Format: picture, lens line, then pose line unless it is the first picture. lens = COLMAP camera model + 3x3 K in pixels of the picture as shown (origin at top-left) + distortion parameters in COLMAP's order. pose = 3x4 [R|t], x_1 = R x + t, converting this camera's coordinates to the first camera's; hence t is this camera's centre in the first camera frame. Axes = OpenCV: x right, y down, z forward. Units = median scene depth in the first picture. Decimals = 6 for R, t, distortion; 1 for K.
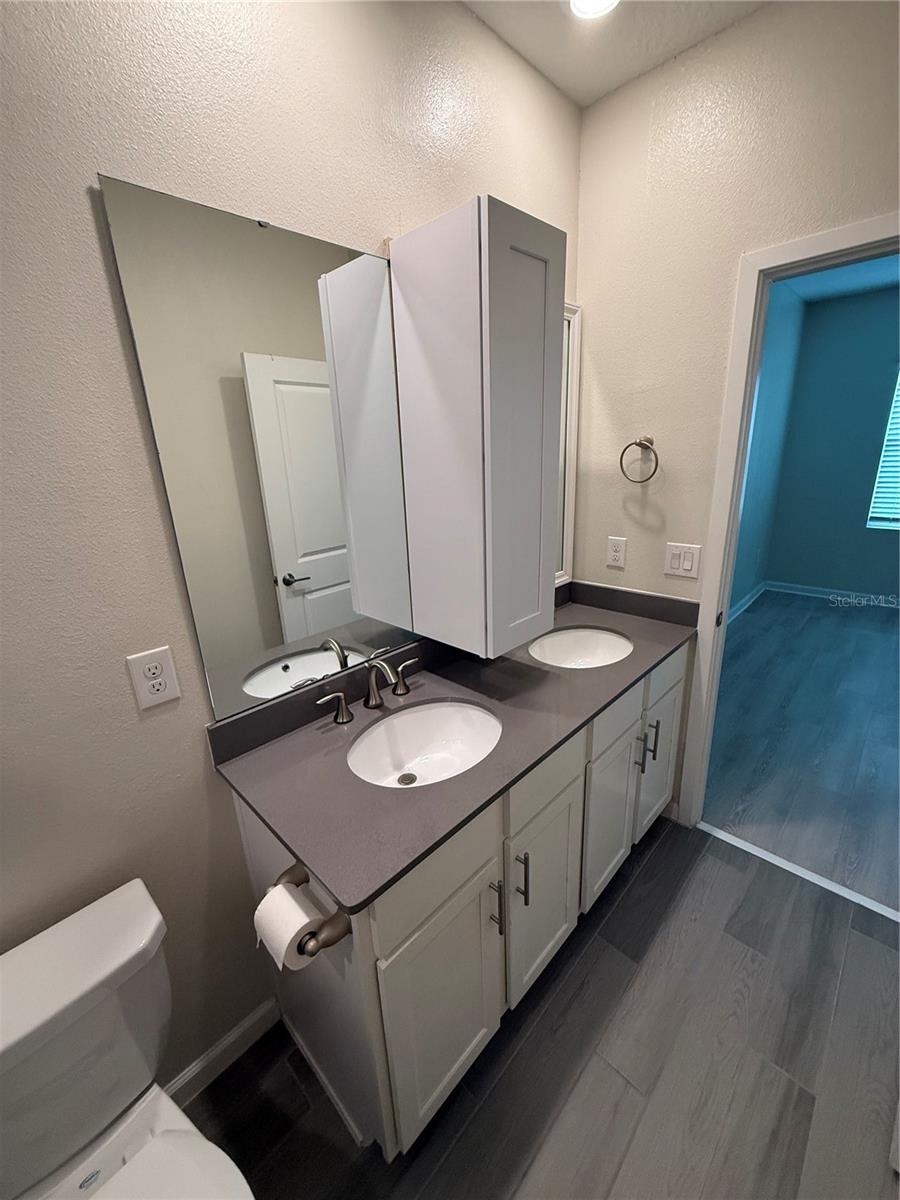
lens RADIAL K [[477.9, 0, 448.9], [0, 477.9, 601.7], [0, 0, 1]] dist [-0.001661, -0.000206]
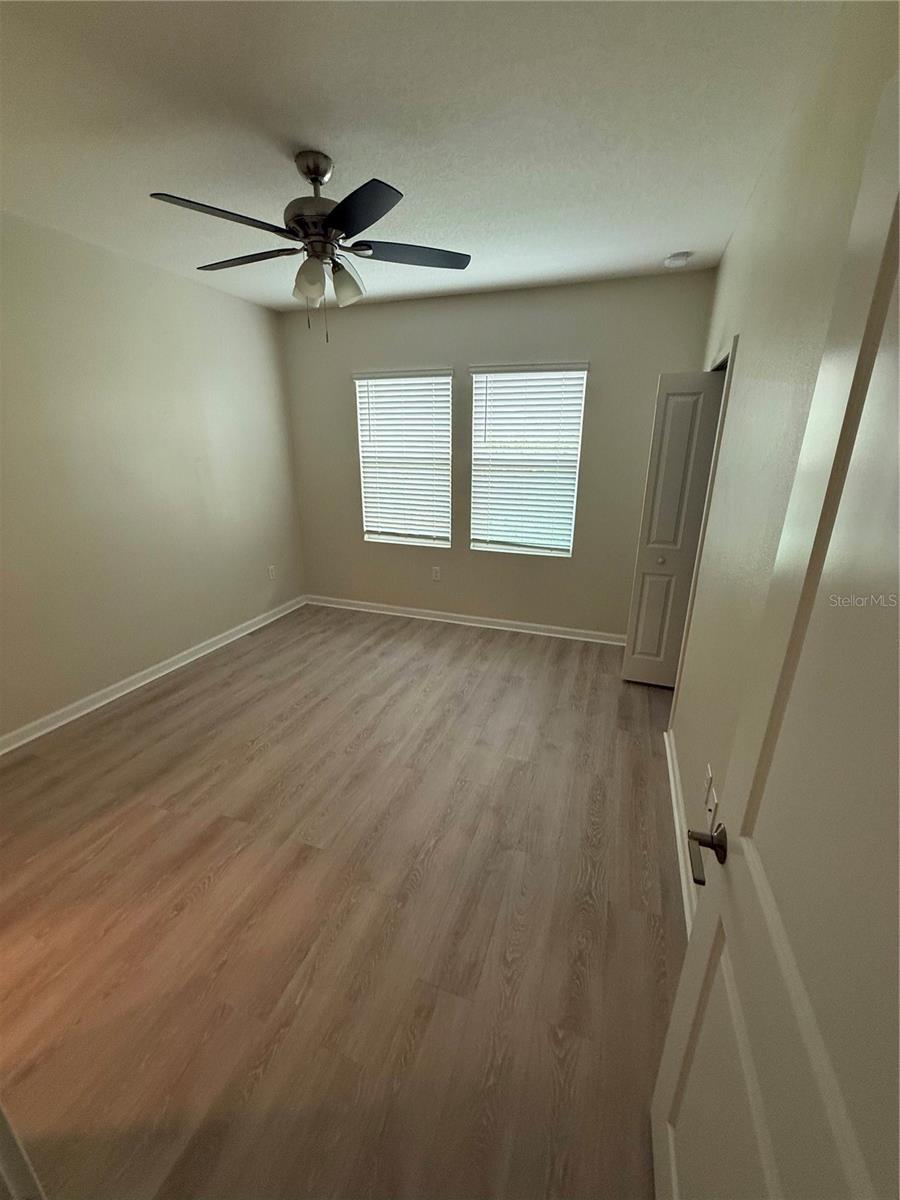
lens RADIAL K [[477.9, 0, 448.8], [0, 477.9, 597.0], [0, 0, 1]] dist [-0.001661, -0.000206]
pose [[0.909143, -0.087764, 0.407132, 0.617779], [0.088991, 0.995905, 0.015962, -0.033489], [-0.406865, 0.021719, 0.913230, -0.024935]]
